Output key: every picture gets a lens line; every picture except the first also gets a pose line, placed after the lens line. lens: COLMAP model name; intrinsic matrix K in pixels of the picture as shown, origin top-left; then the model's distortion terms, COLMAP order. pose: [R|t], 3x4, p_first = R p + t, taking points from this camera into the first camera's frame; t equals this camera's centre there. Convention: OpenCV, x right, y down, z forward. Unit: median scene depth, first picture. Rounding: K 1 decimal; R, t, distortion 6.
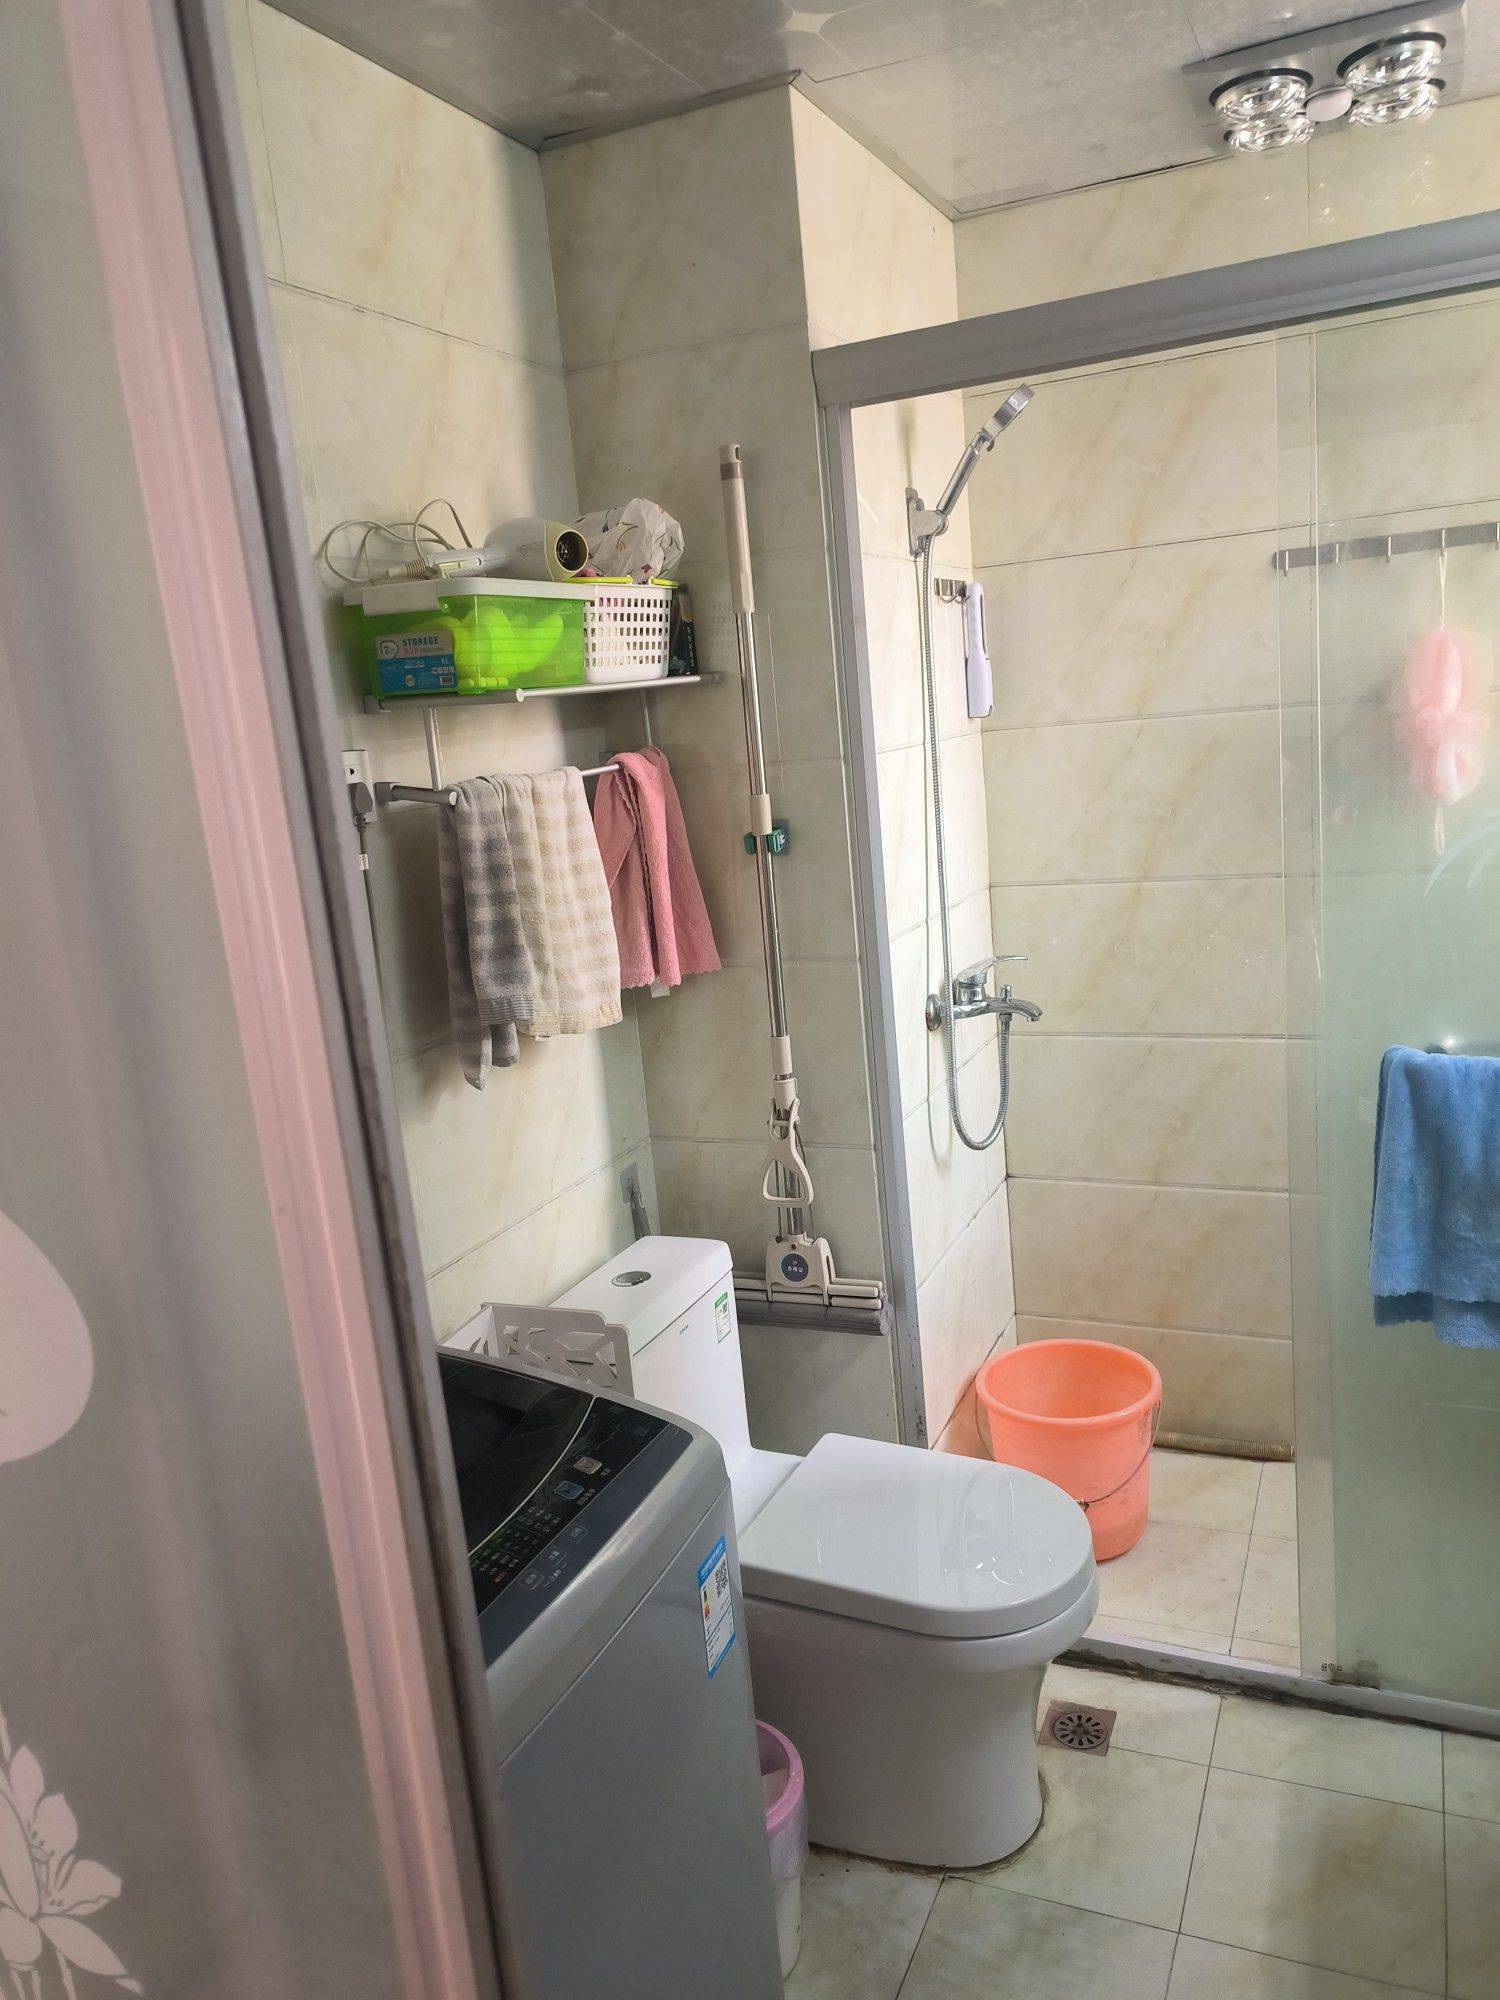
lens RADIAL K [[1421.2, 0, 738.8], [0, 1421.2, 997.4], [0, 0, 1]] dist [-0.005976, -0.022716]
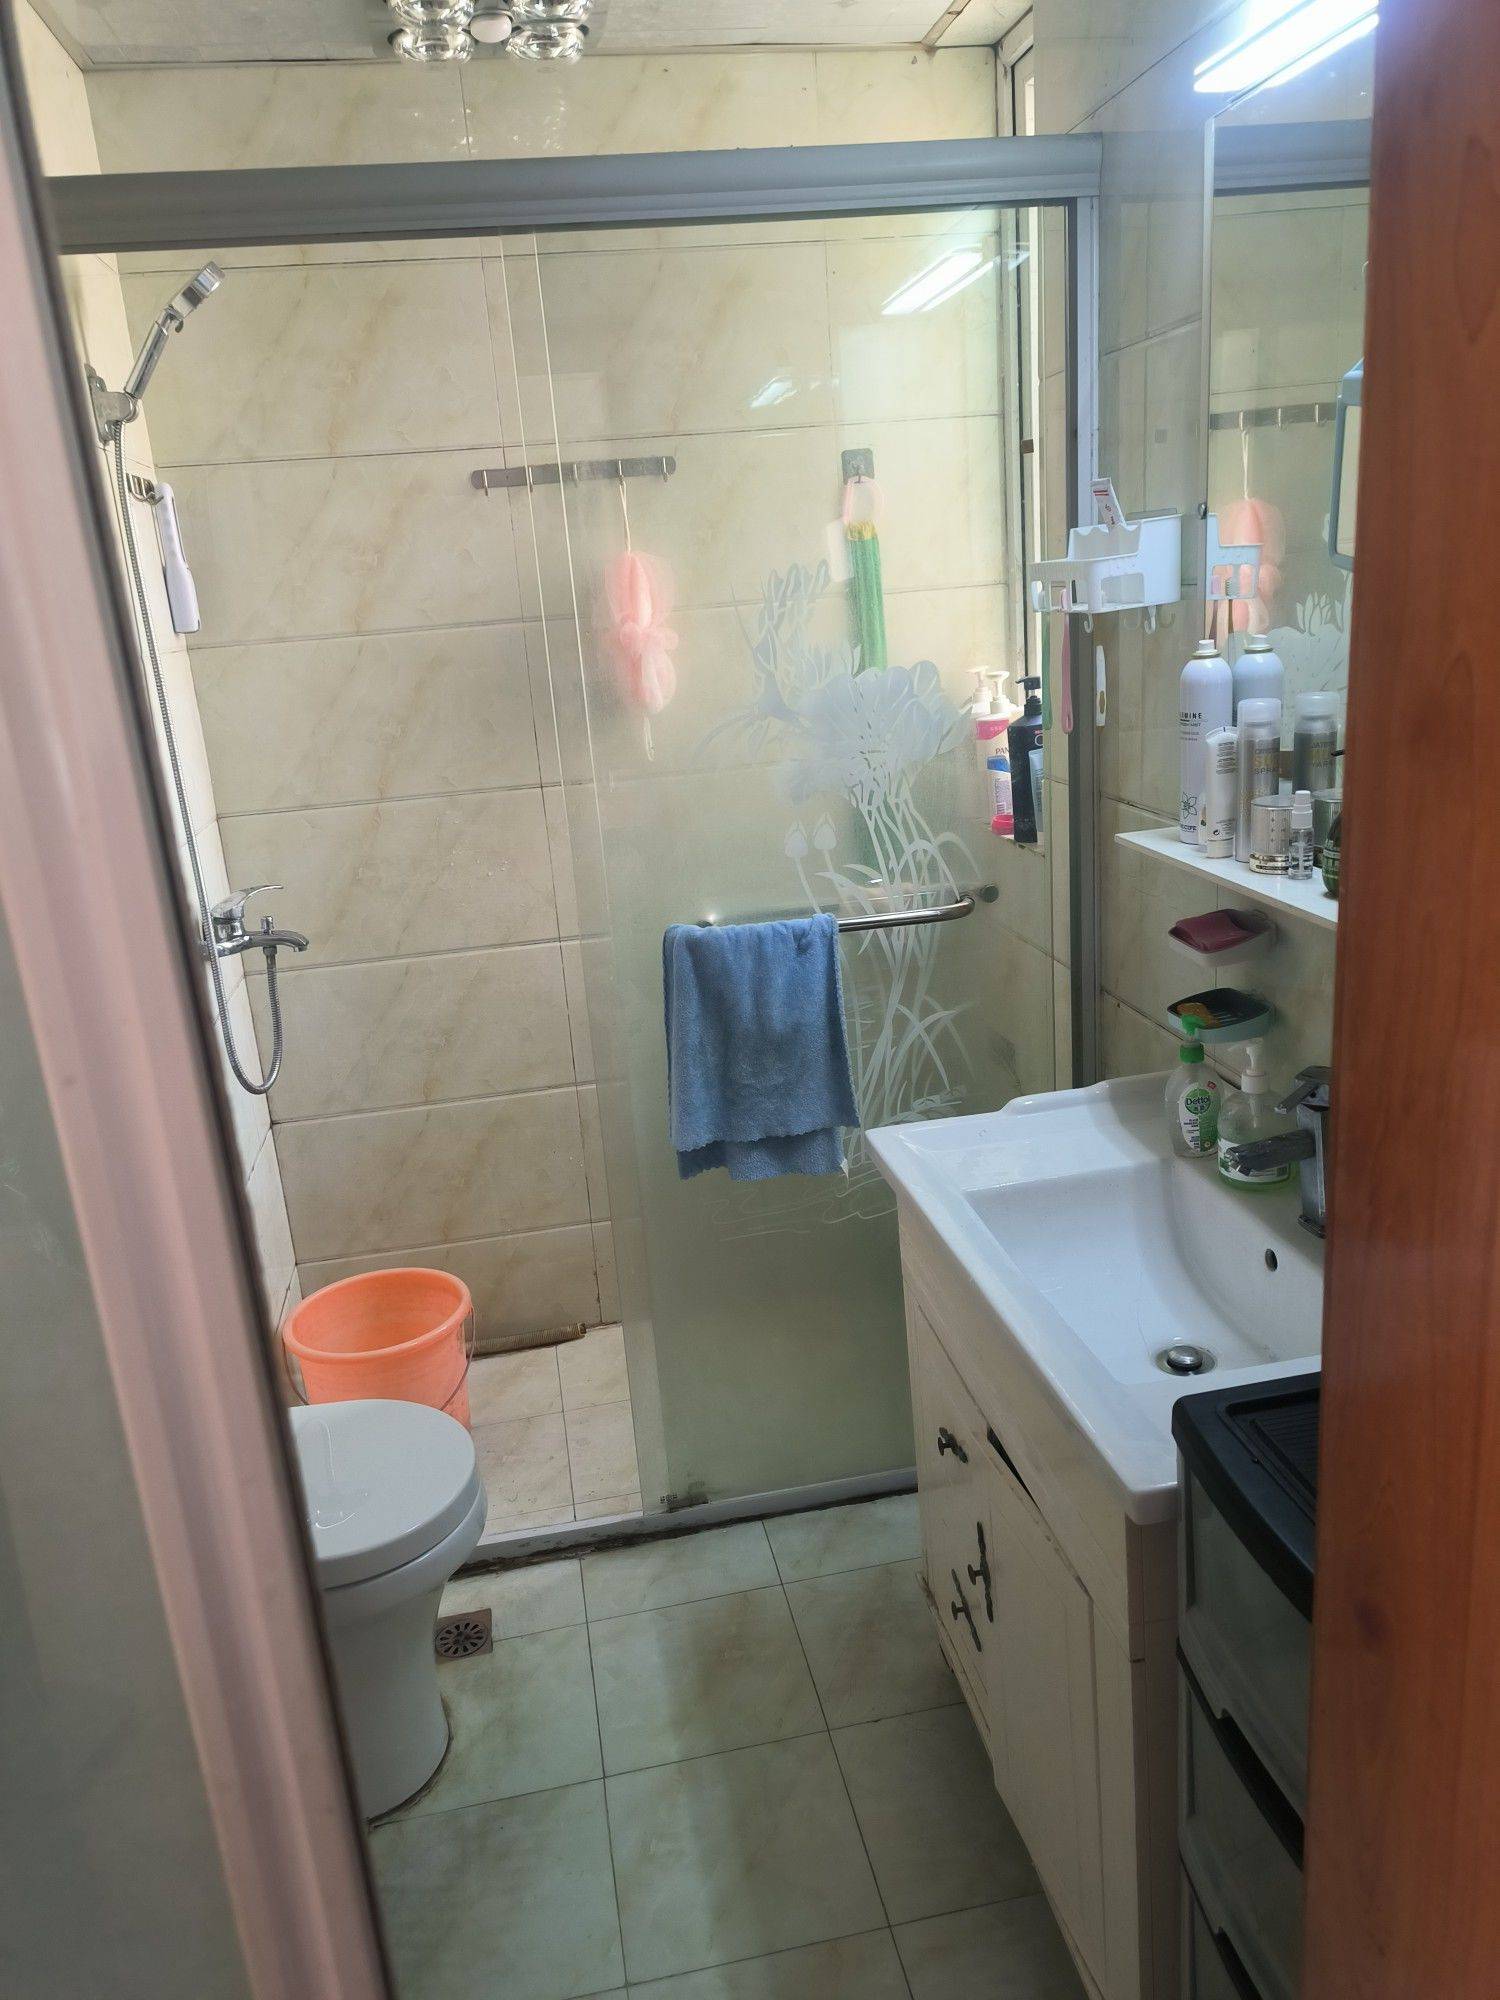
lens RADIAL K [[1421.2, 0, 751.9], [0, 1421.2, 1012.8], [0, 0, 1]] dist [-0.005976, -0.022716]
pose [[0.813557, -0.132740, 0.566132, -0.095516], [0.110410, 0.991148, 0.073729, 0.021711], [-0.570907, 0.002524, 0.821011, 0.046243]]
